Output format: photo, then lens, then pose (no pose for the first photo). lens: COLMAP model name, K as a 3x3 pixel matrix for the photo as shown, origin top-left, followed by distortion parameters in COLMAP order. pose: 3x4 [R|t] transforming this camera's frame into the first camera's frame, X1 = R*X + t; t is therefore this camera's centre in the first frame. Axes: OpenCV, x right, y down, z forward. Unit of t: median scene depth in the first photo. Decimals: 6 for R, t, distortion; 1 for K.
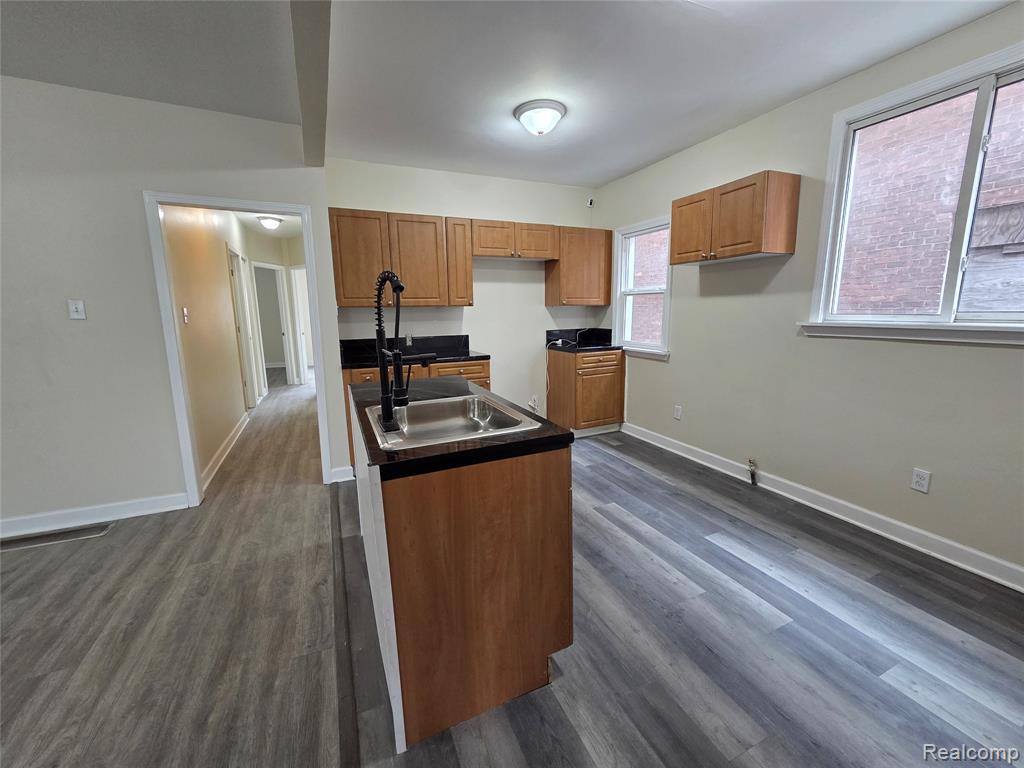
lens RADIAL K [[422.5, 0, 515.2], [0, 422.5, 378.0], [0, 0, 1]] dist [0.002616, 0.000084]
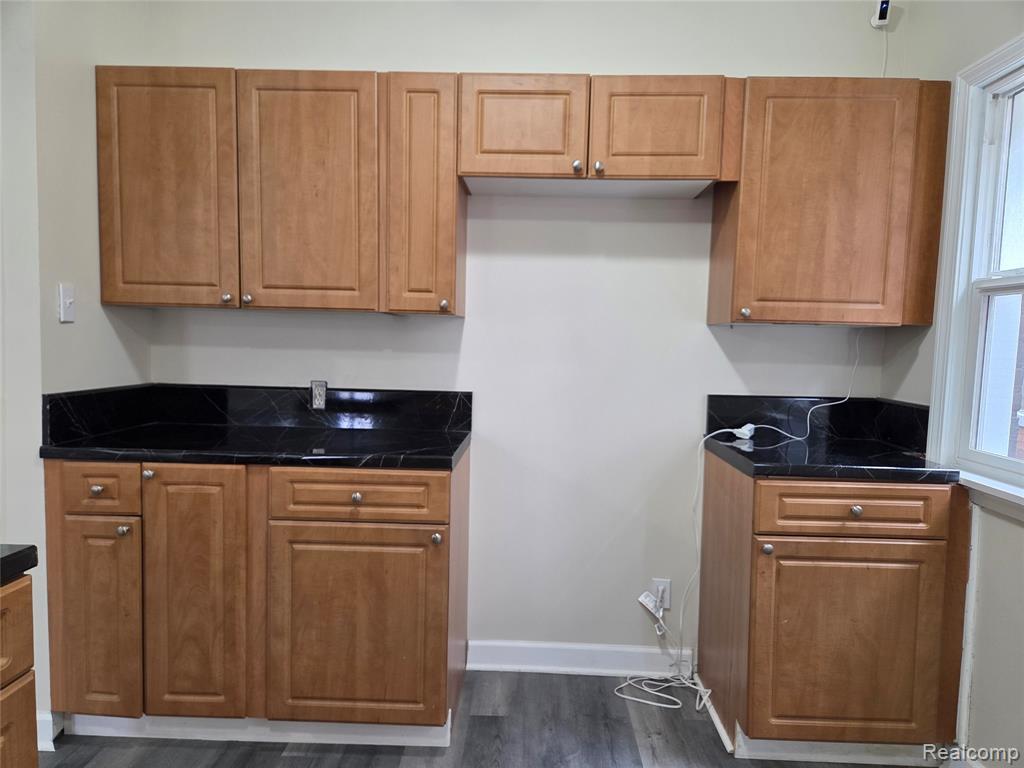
lens RADIAL K [[680.0, 0, 511.5], [0, 680.0, 388.6], [0, 0, 1]] dist [0.060242, -0.050902]
pose [[0.895711, 0.069671, -0.439145, 0.212788], [-0.110212, 0.991615, -0.067475, -0.075953], [0.430762, 0.108837, 0.895879, 0.525217]]
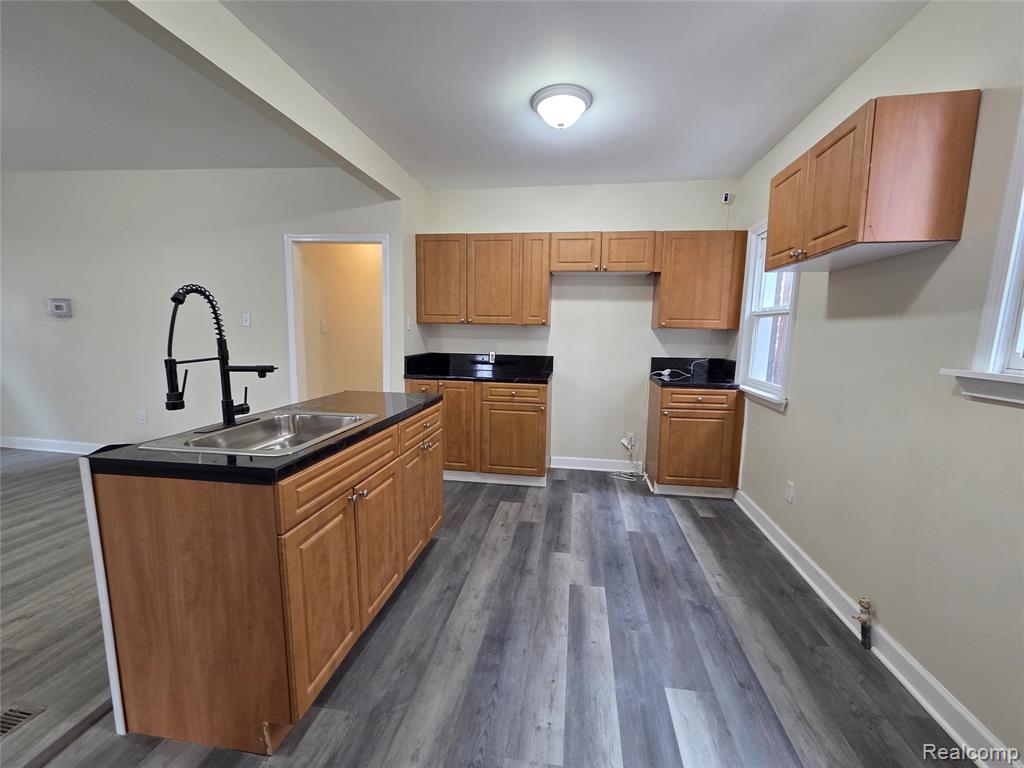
lens RADIAL K [[418.8, 0, 516.2], [0, 418.8, 381.1], [0, 0, 1]] dist [0.002055, 0.000377]
pose [[0.837388, 0.098134, -0.537728, 0.363369], [-0.119593, 0.992810, -0.005053, -0.036993], [0.533366, 0.068540, 0.843103, 0.202909]]
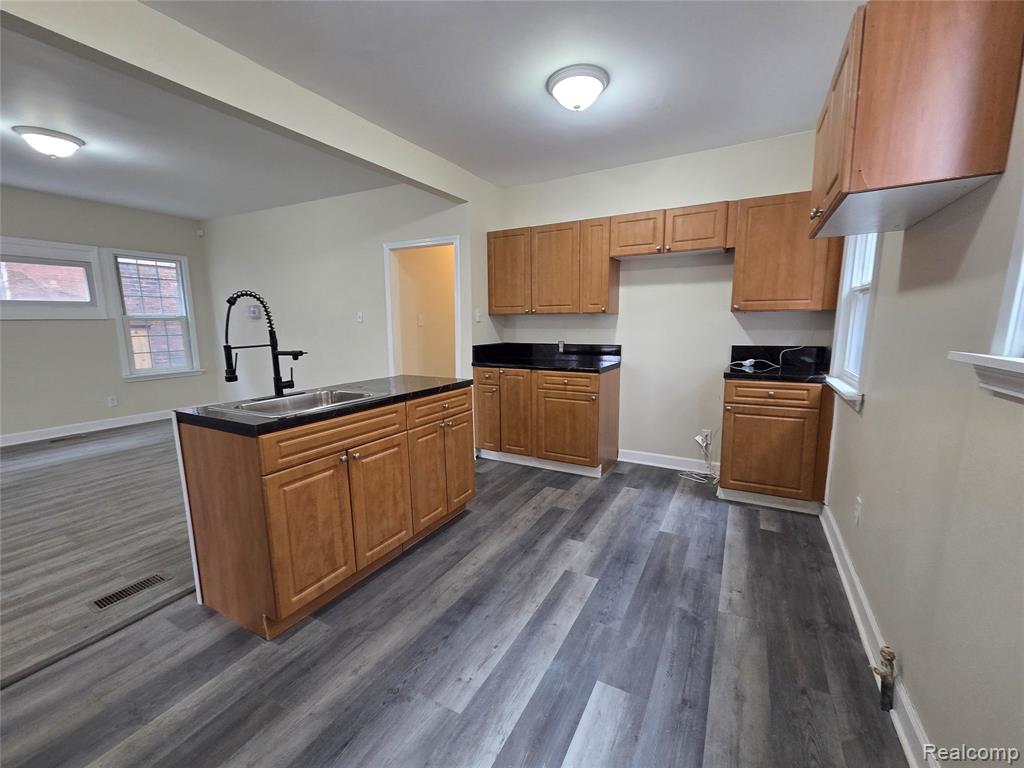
lens RADIAL K [[419.4, 0, 515.1], [0, 419.4, 381.3], [0, 0, 1]] dist [0.002786, -0.000738]
pose [[0.591706, 0.124967, -0.796409, 0.533610], [-0.131052, 0.989682, 0.057926, -0.054192], [0.795430, 0.070095, 0.601978, 0.326172]]
